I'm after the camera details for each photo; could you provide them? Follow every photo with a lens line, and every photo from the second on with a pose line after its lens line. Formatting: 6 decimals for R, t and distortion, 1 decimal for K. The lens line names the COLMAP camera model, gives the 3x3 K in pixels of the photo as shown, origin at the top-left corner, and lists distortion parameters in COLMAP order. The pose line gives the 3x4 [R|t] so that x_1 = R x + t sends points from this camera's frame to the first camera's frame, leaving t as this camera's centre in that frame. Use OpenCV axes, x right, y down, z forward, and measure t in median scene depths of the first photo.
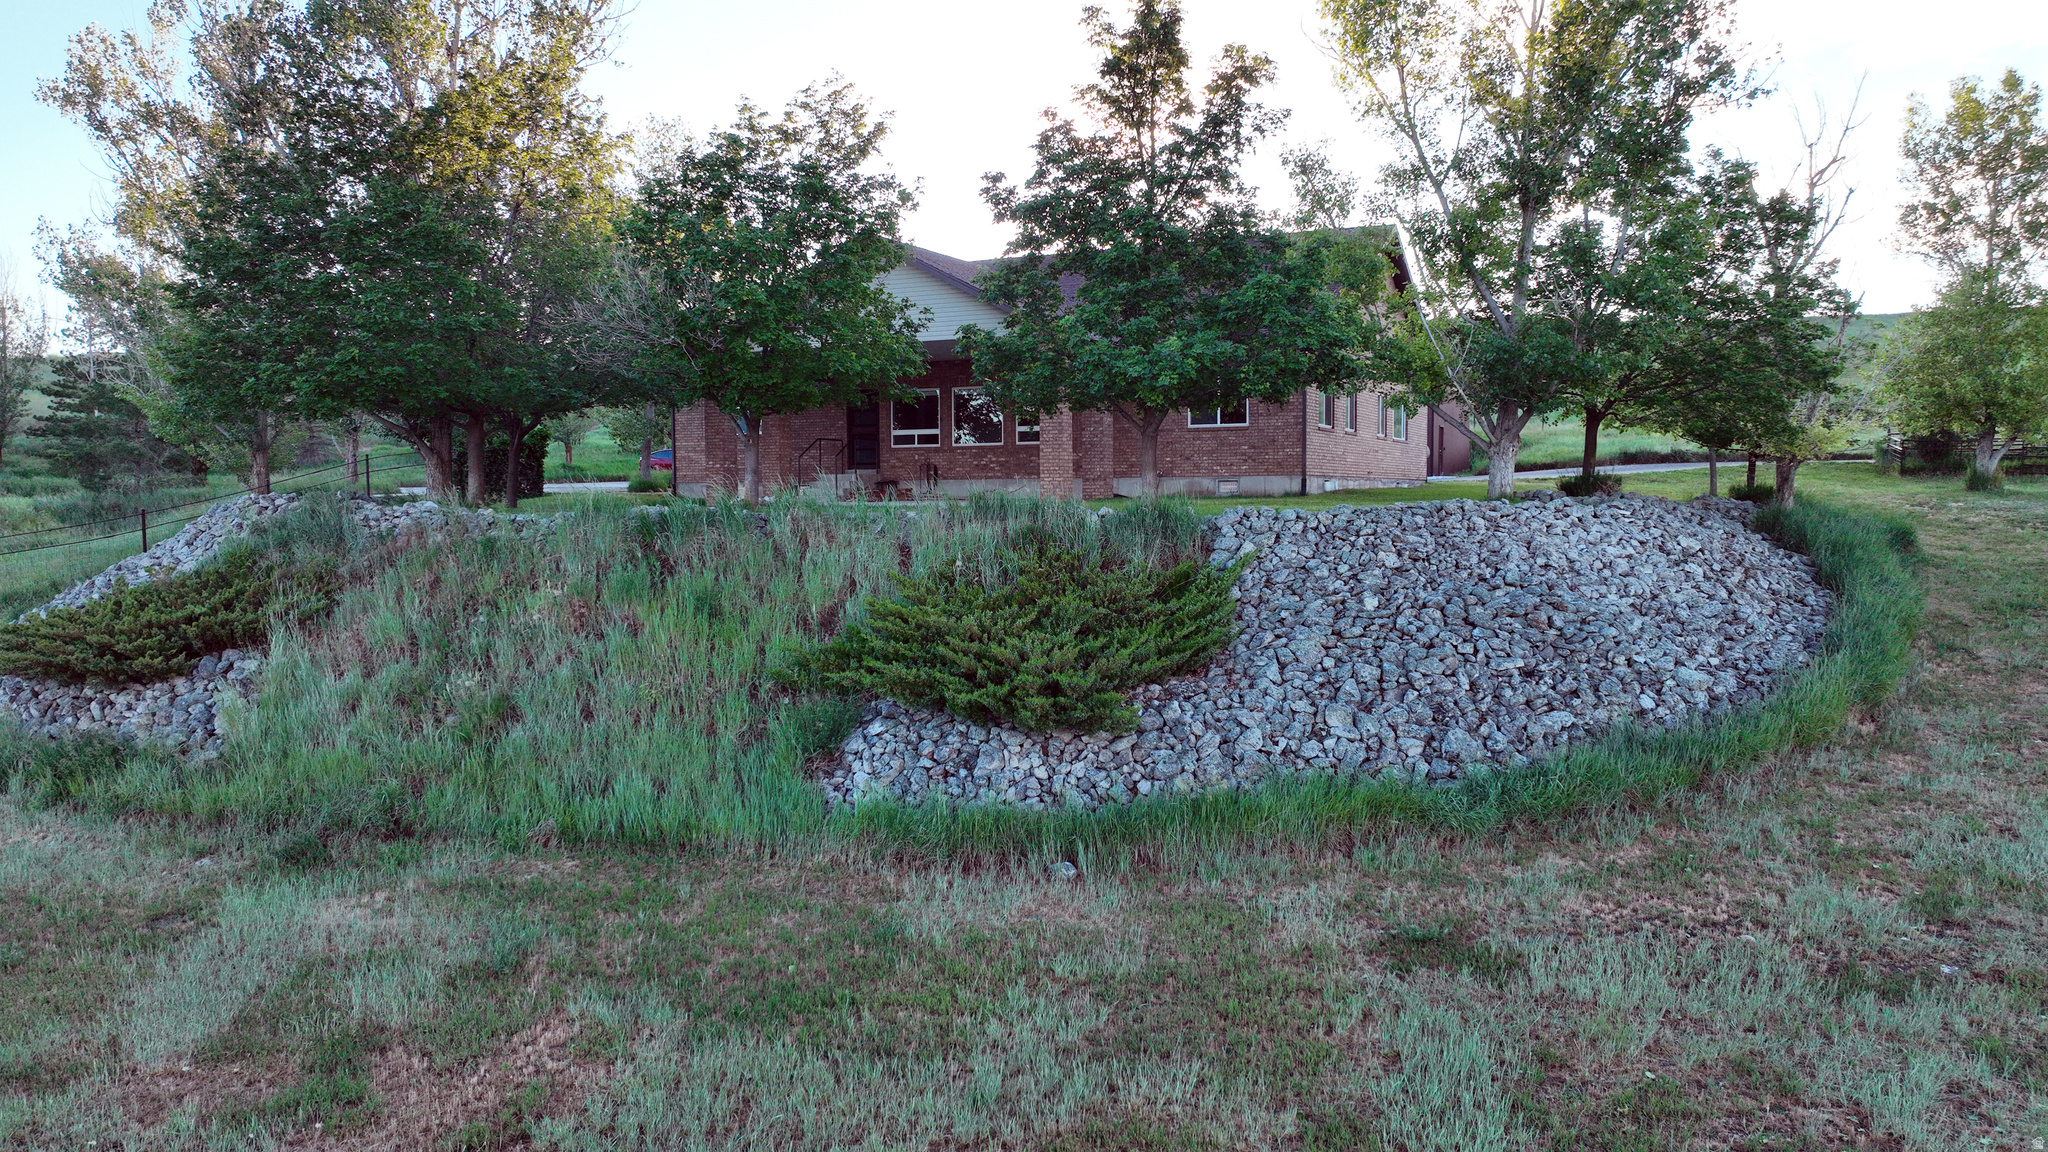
lens RADIAL K [[1439.0, 0, 1024.0], [0, 1439.0, 576.0], [0, 0, 1]] dist [-0.006092, 0.021487]
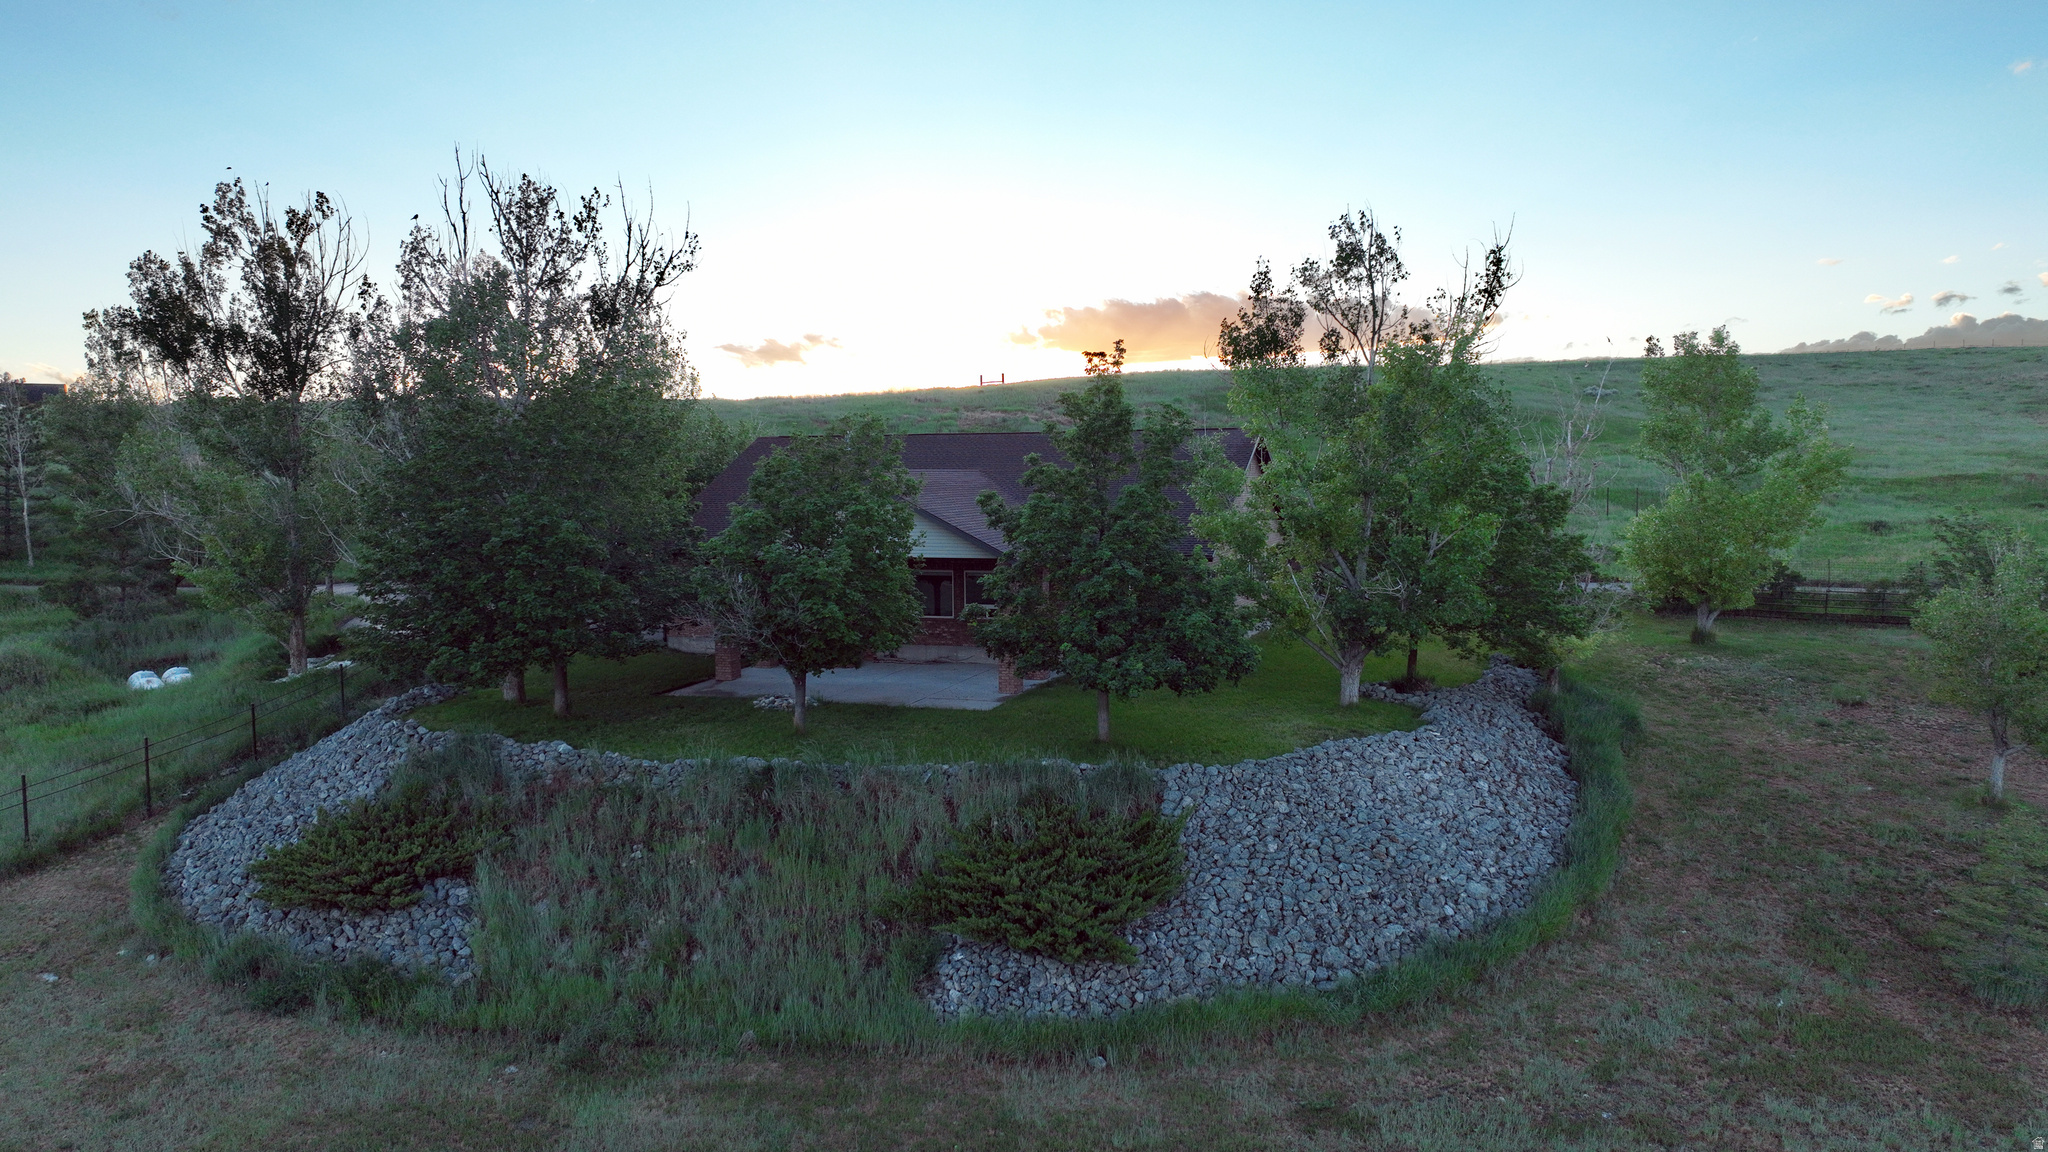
lens RADIAL K [[1439.0, 0, 1024.0], [0, 1439.0, 576.0], [0, 0, 1]] dist [-0.006092, 0.021487]
pose [[0.993870, -0.009142, 0.110175, -0.196802], [0.007815, 0.999892, 0.012472, -0.311986], [-0.110277, -0.011534, 0.993834, -0.505542]]
